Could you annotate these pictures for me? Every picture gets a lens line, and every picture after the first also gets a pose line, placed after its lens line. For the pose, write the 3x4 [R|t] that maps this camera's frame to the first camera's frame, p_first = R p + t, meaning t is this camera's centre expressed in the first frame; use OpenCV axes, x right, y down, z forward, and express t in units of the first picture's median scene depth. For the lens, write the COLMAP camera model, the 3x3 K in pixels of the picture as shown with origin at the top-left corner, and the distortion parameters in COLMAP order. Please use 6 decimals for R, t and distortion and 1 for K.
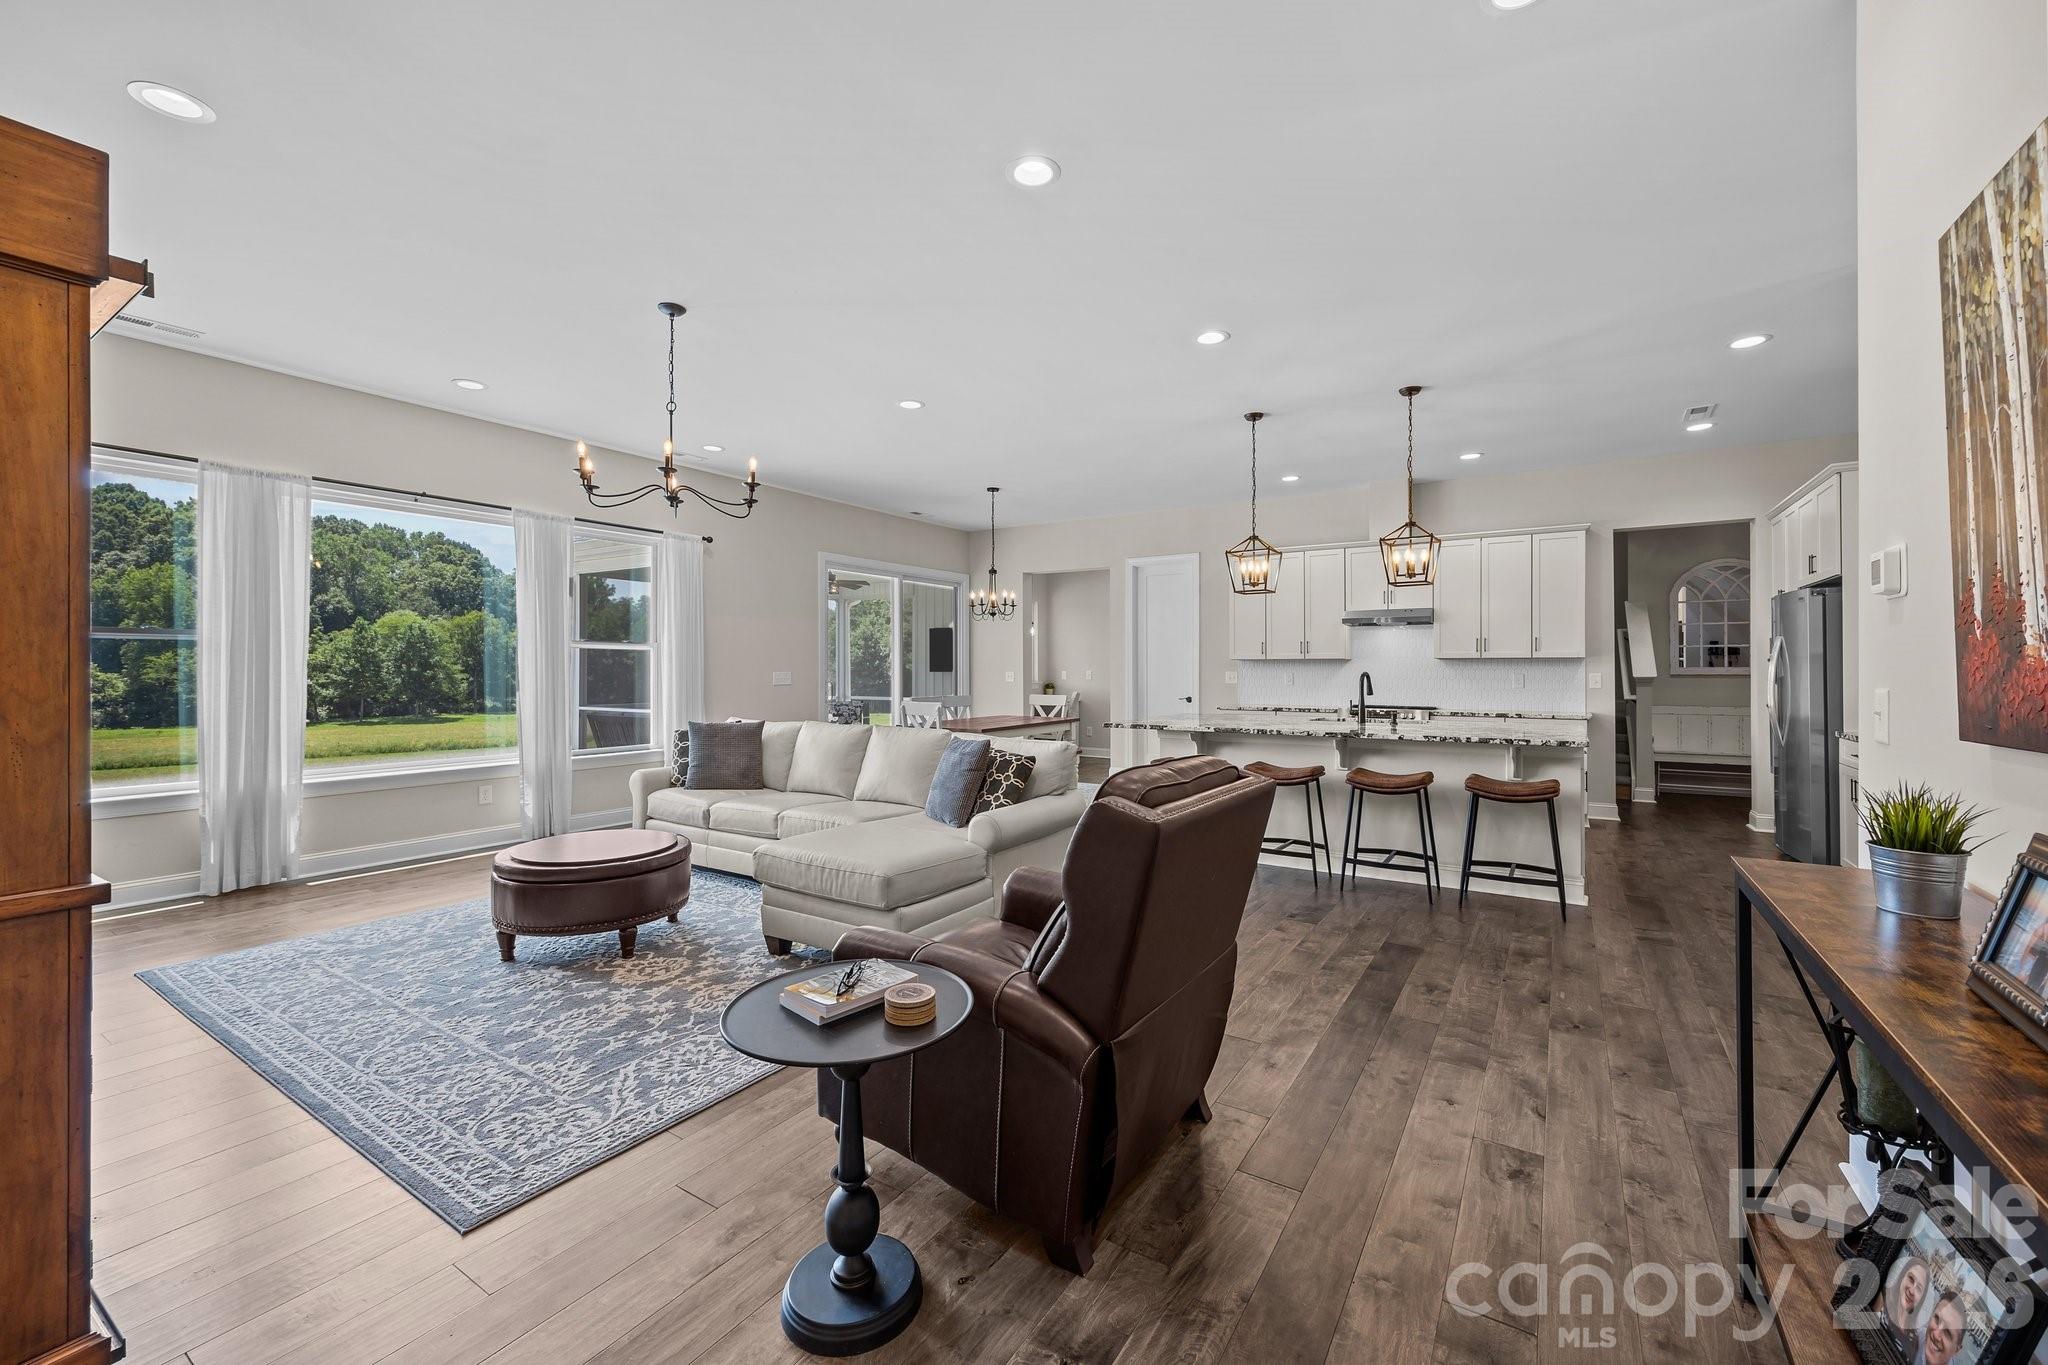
lens RADIAL K [[788.9, 0, 1038.4], [0, 788.9, 665.1], [0, 0, 1]] dist [-0.001152, -0.000015]
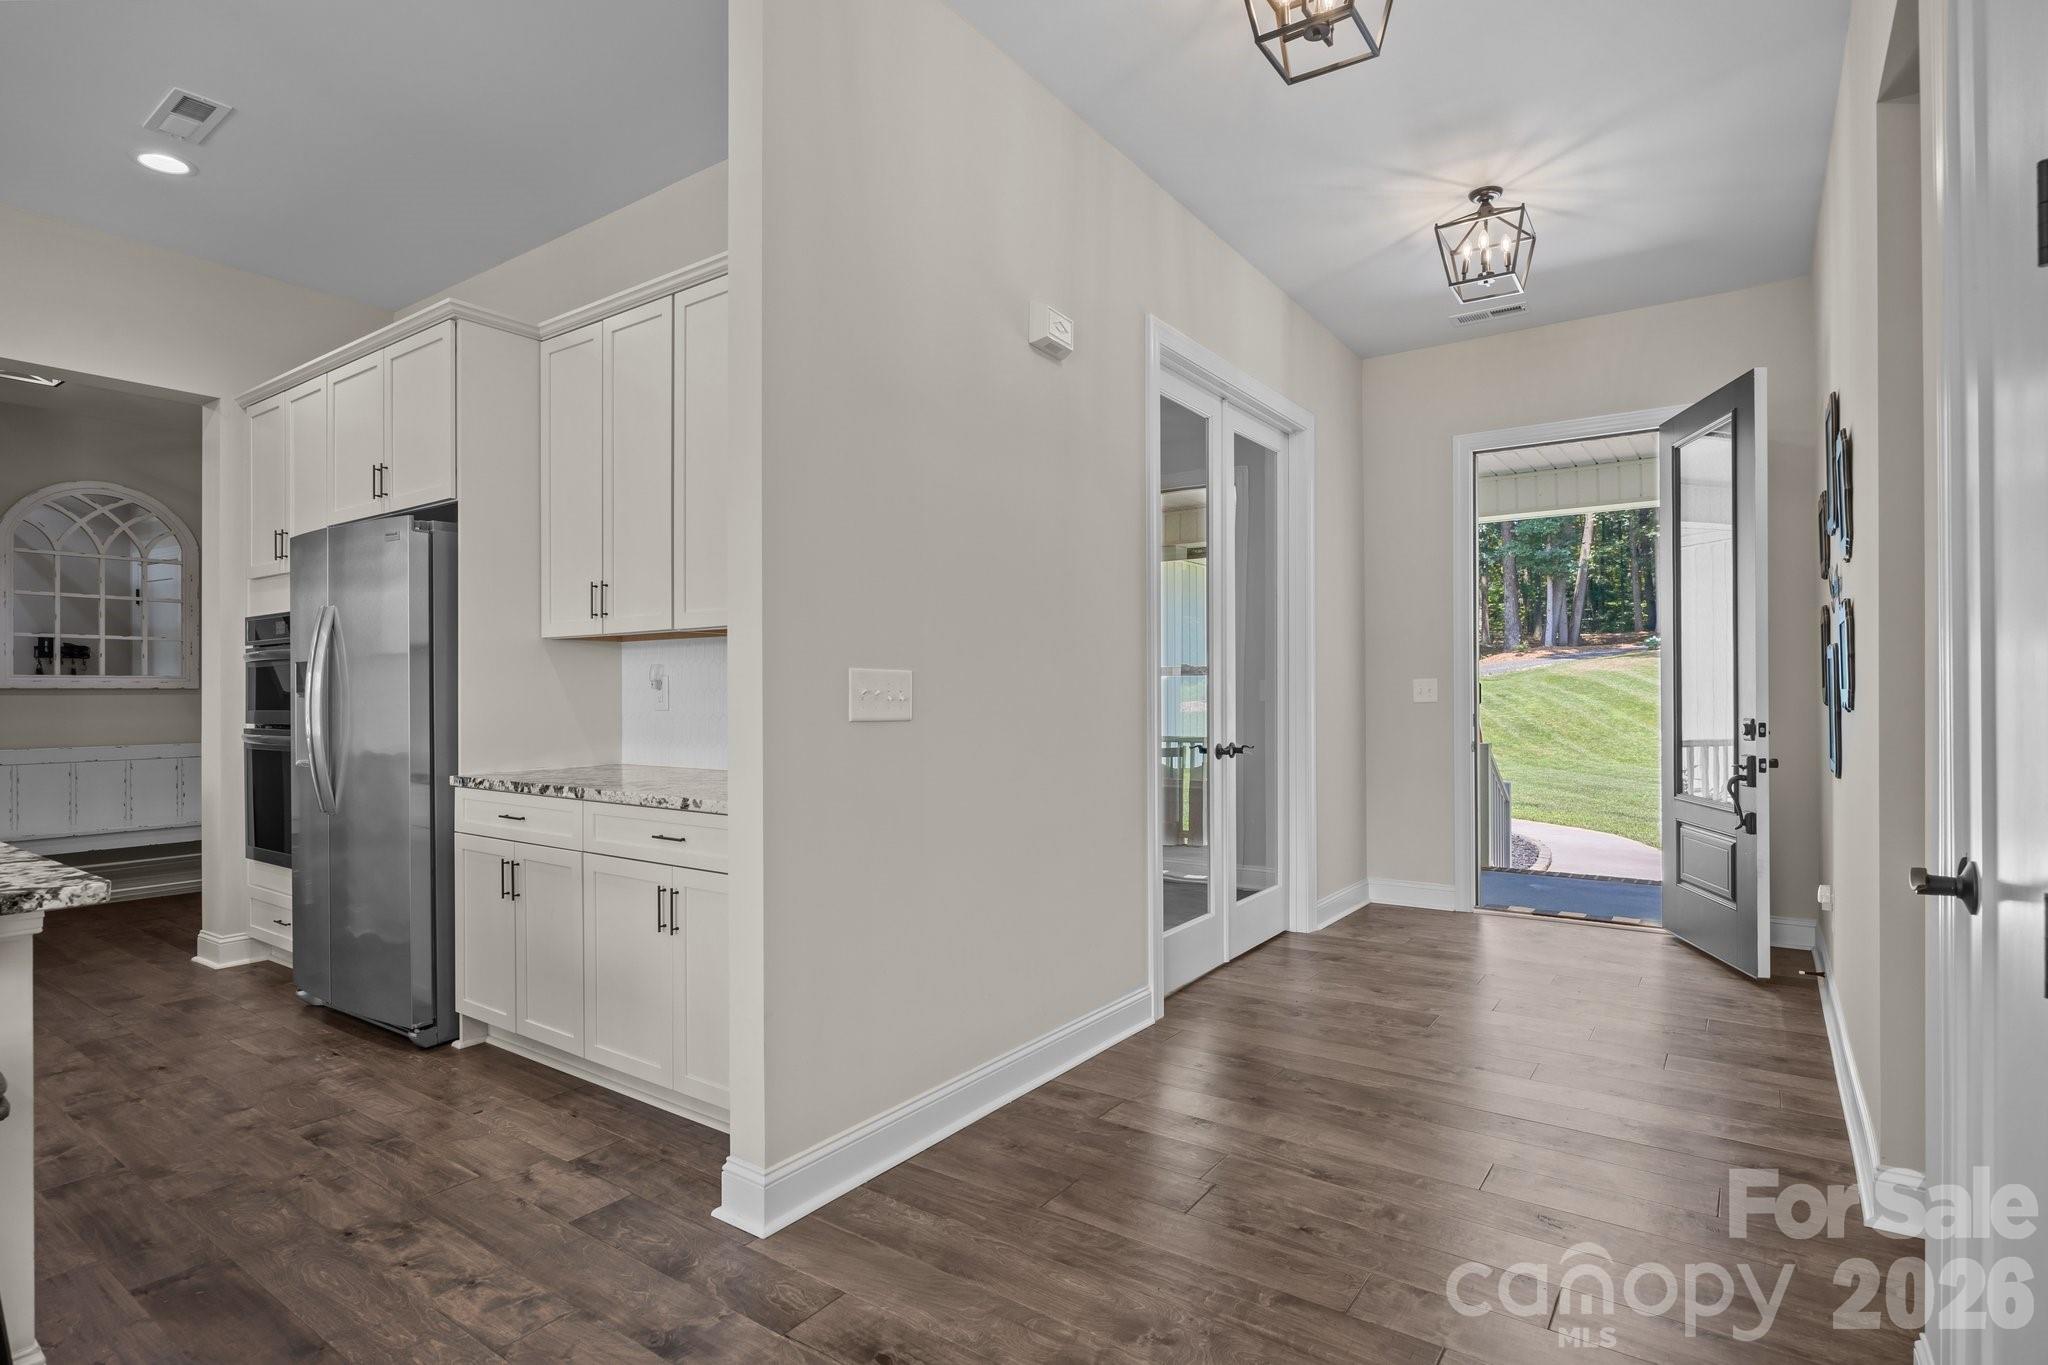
lens RADIAL K [[1034.3, 0, 1019.9], [0, 1034.3, 690.8], [0, 0, 1]] dist [-0.004903, -0.001824]
pose [[0.035471, 0.002077, 0.999369, 0.207572], [-0.001887, 0.999996, -0.002011, 0.017750], [-0.999369, -0.001815, 0.035474, 0.407458]]
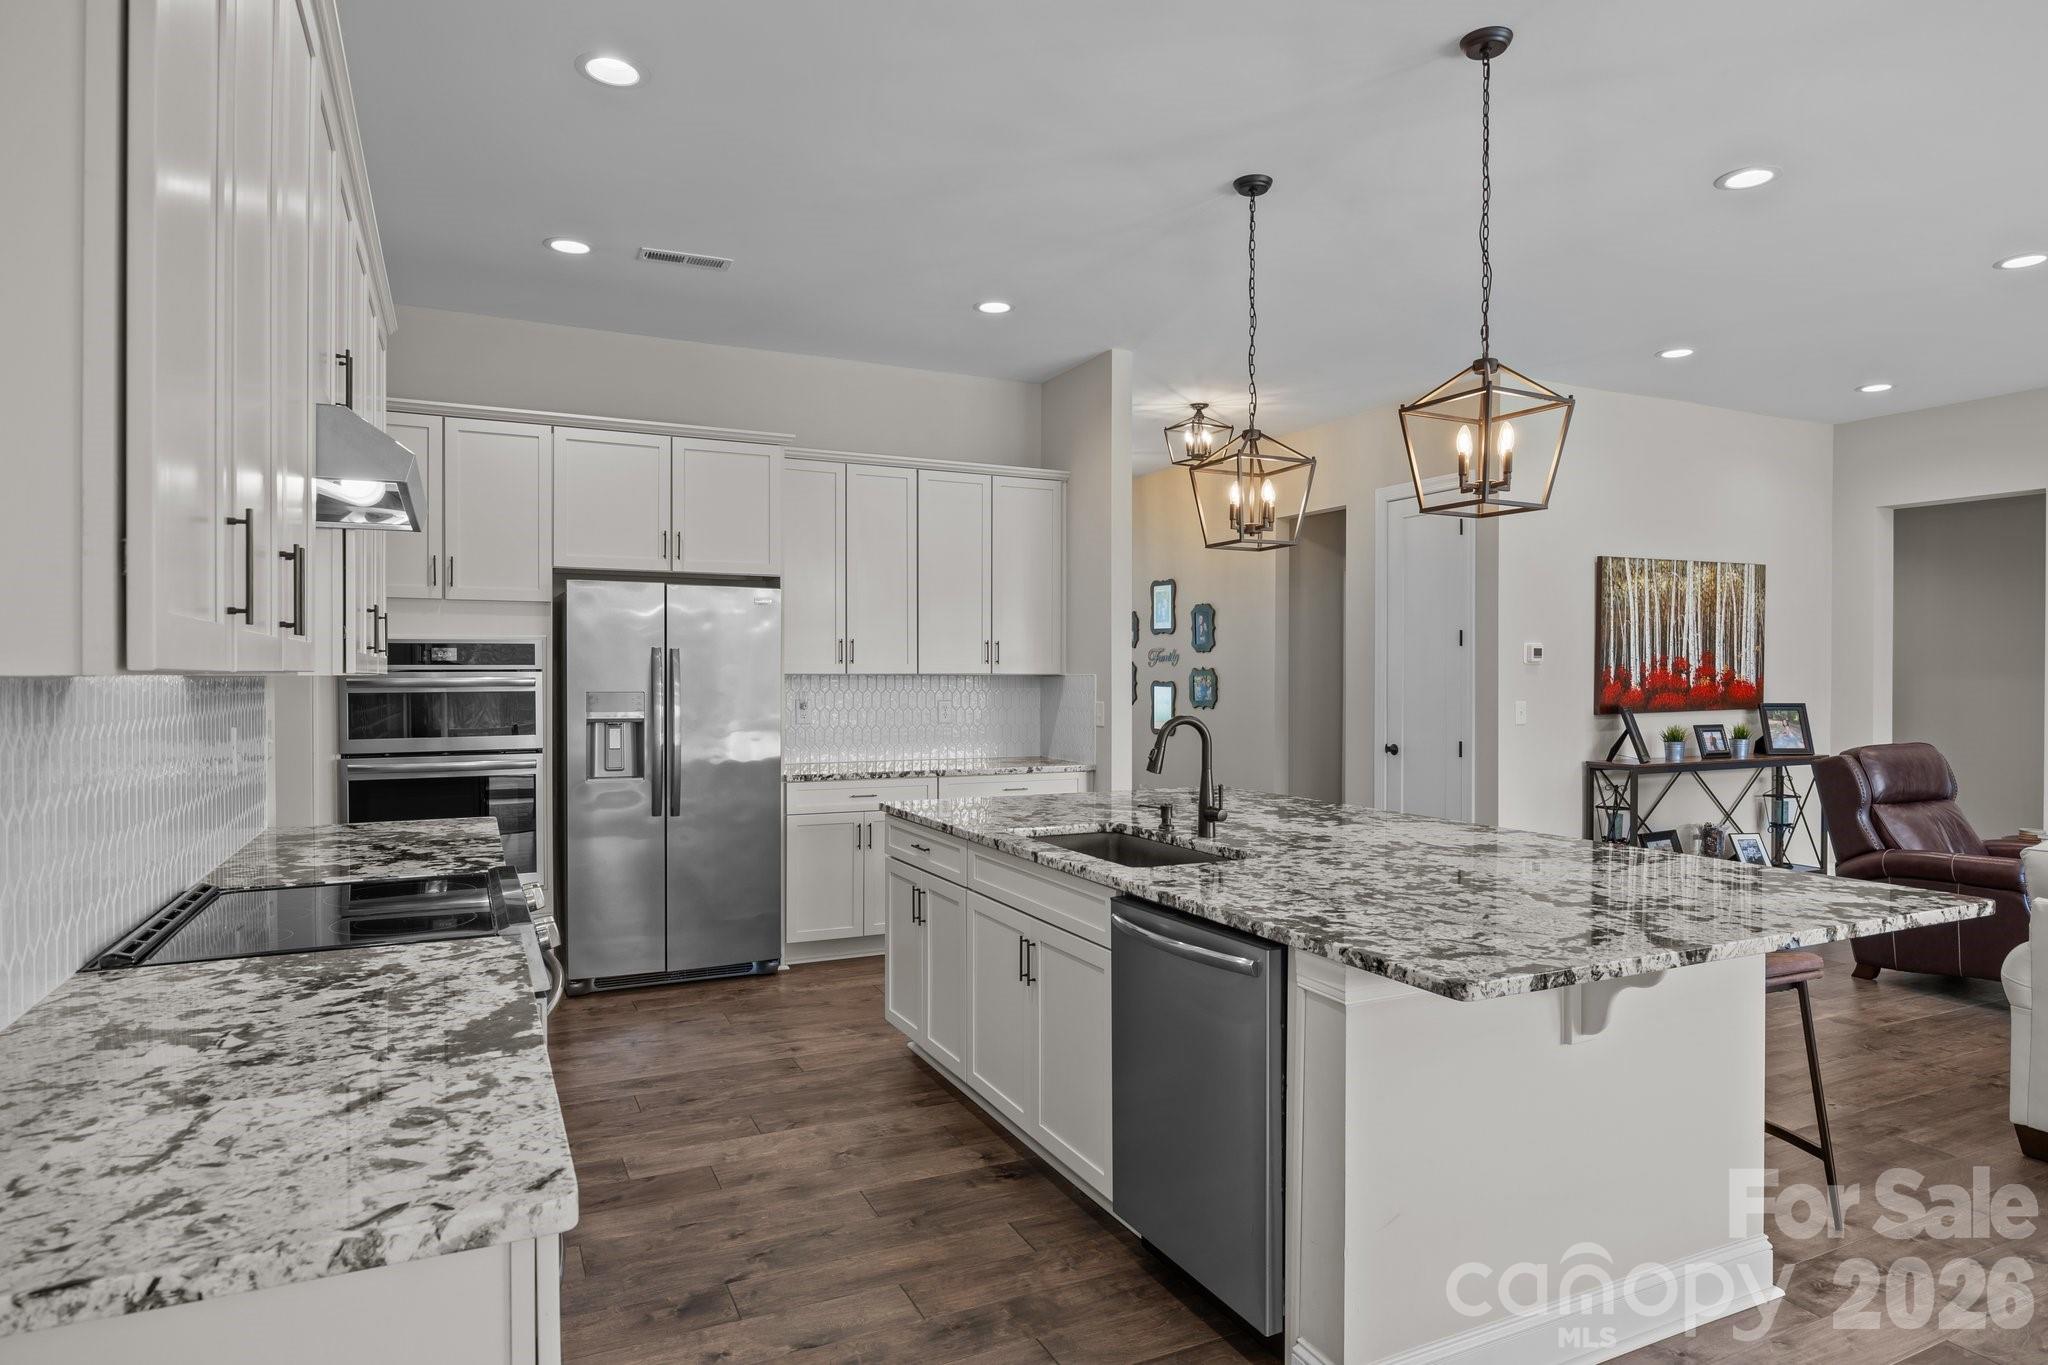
lens RADIAL K [[1172.0, 0, 1025.2], [0, 1172.0, 688.0], [0, 0, 1]] dist [-0.008671, -0.001057]
pose [[-0.858313, -0.007538, 0.513071, 0.147495], [-0.004785, 0.999966, 0.006687, -0.008688], [-0.513104, 0.003285, -0.858320, 1.361743]]
